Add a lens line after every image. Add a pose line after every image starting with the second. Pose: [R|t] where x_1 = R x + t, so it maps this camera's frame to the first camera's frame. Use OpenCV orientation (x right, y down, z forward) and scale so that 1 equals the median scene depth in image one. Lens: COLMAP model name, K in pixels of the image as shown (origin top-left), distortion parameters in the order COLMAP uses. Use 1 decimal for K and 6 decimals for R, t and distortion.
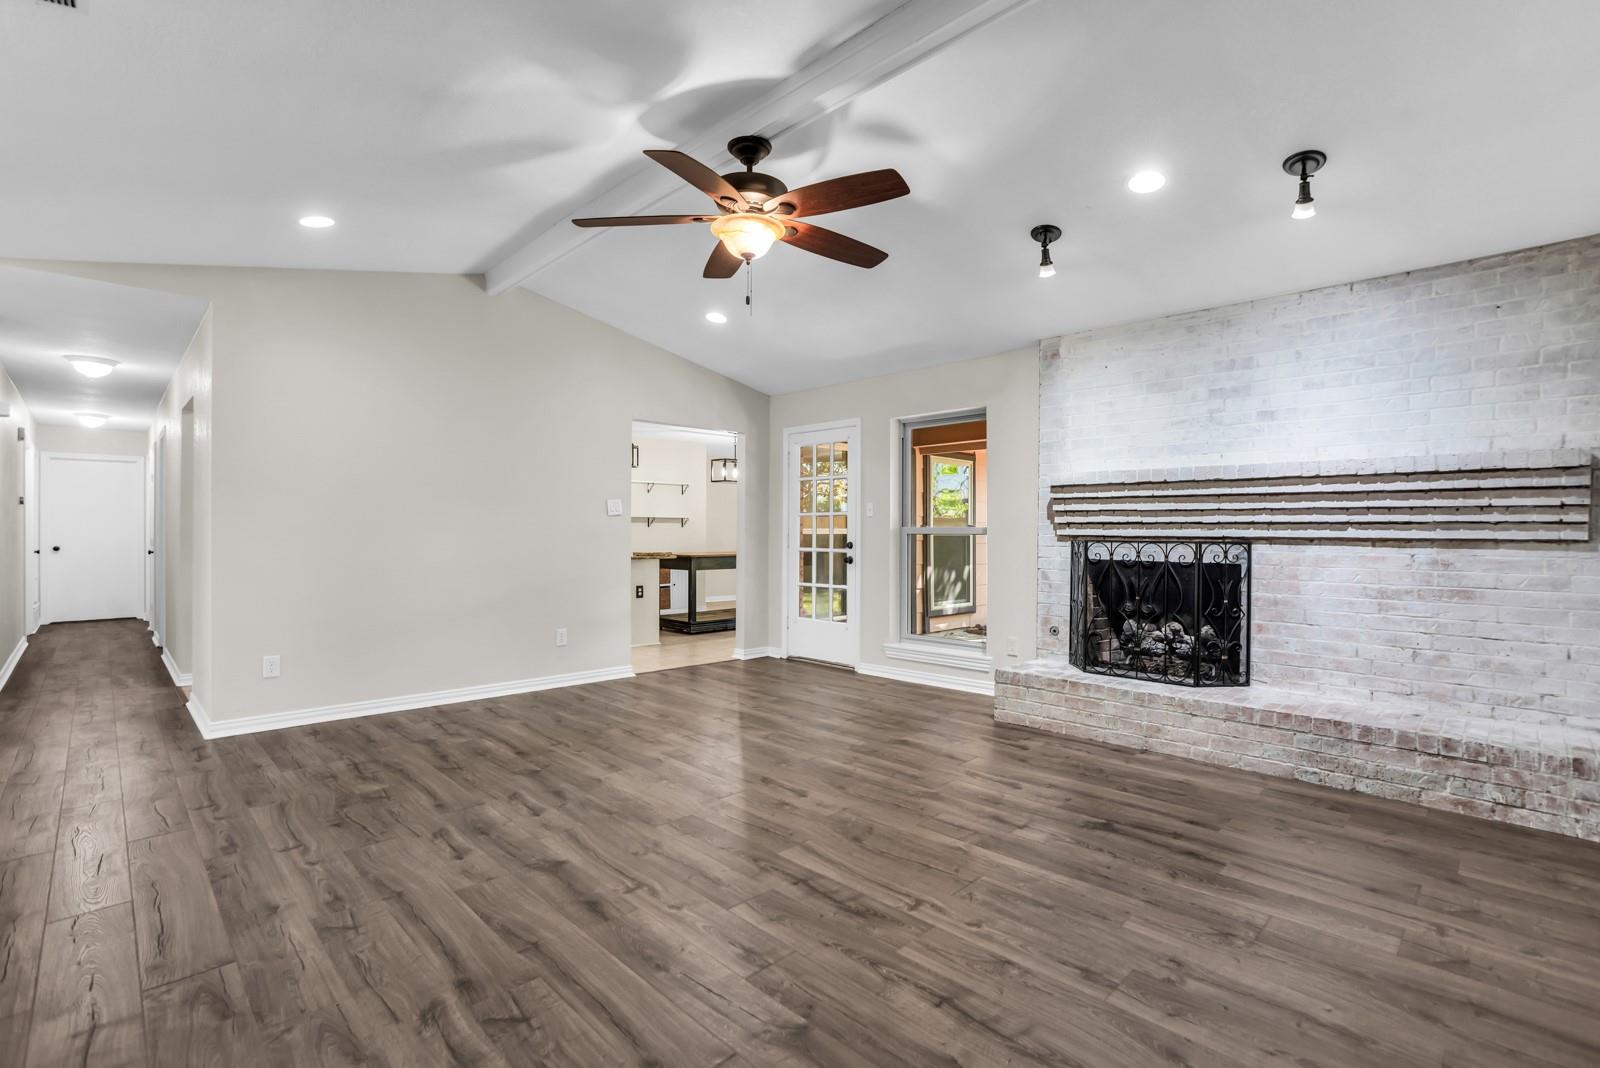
lens RADIAL K [[740.5, 0, 809.6], [0, 740.5, 536.3], [0, 0, 1]] dist [-0.066295, 0.026475]
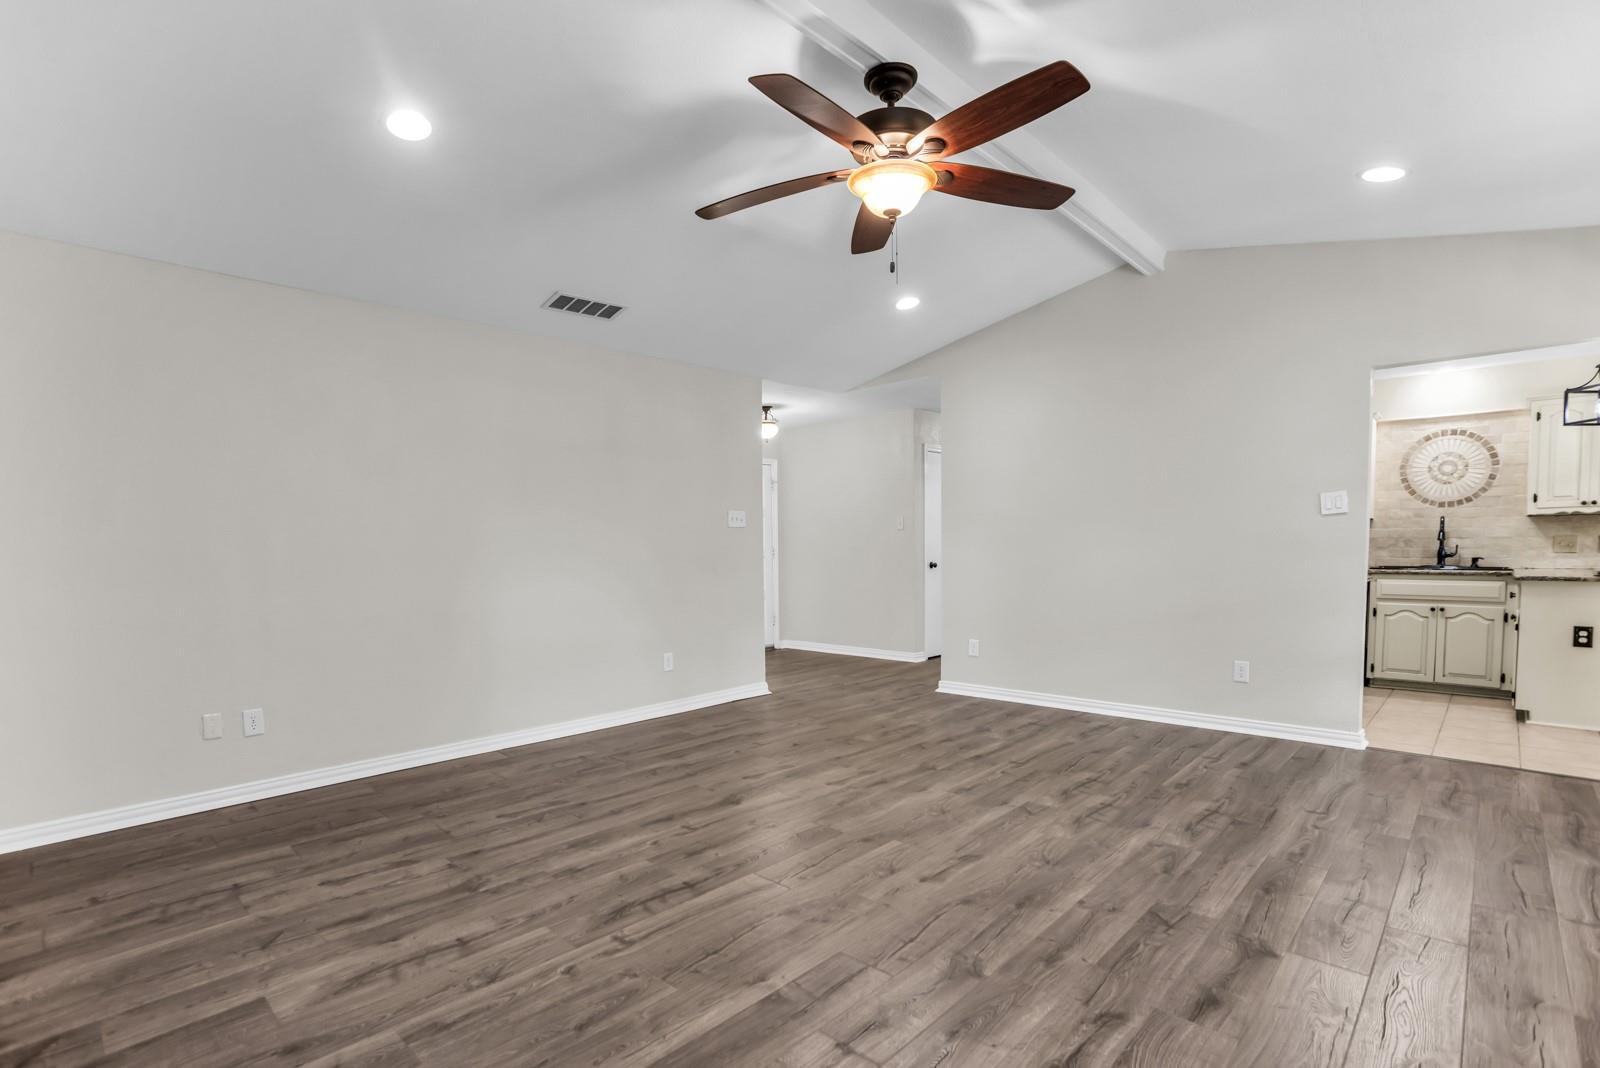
lens RADIAL K [[770.9, 0, 802.4], [0, 770.9, 550.6], [0, 0, 1]] dist [-0.067849, 0.022370]
pose [[0.023677, 0.004598, -0.999709, 0.719625], [0.007858, 0.999958, 0.004785, -0.002181], [0.999689, -0.007969, 0.023640, 0.772695]]
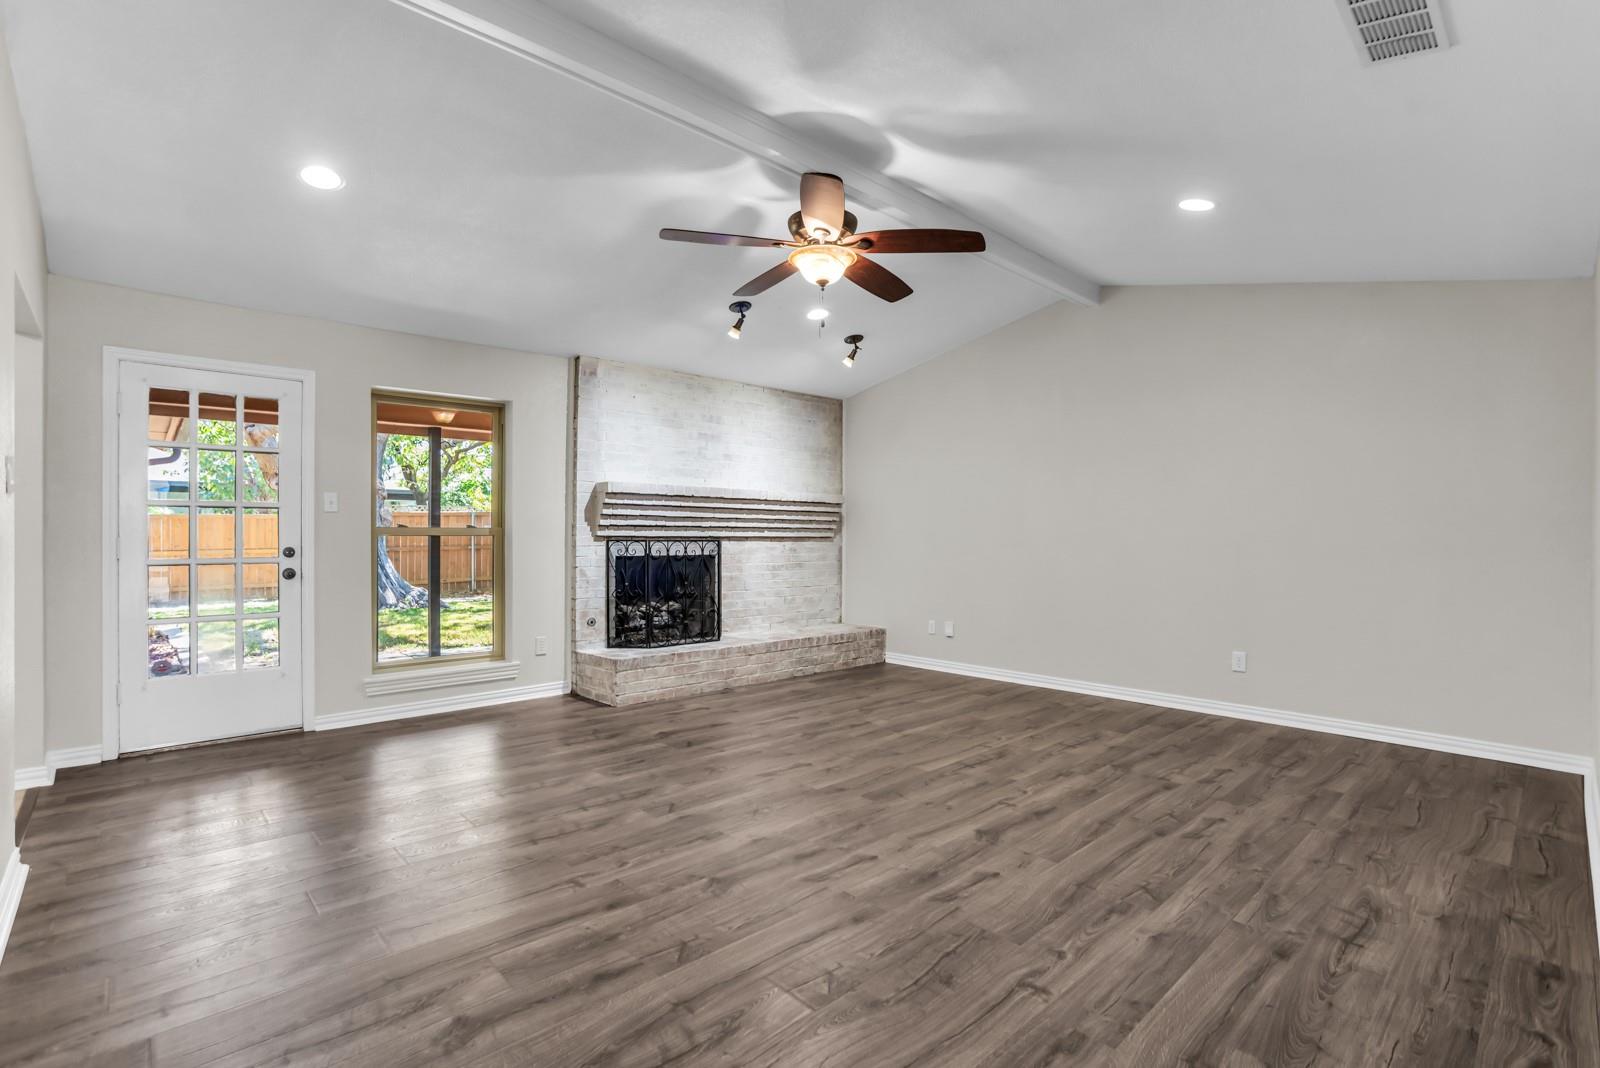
lens RADIAL K [[740.5, 0, 809.6], [0, 740.5, 536.3], [0, 0, 1]] dist [-0.066295, 0.026475]
pose [[0.029581, -0.006084, 0.999544, -1.044299], [0.002950, 0.999978, 0.005999, -0.008829], [-0.999558, 0.002771, 0.029598, 0.871714]]
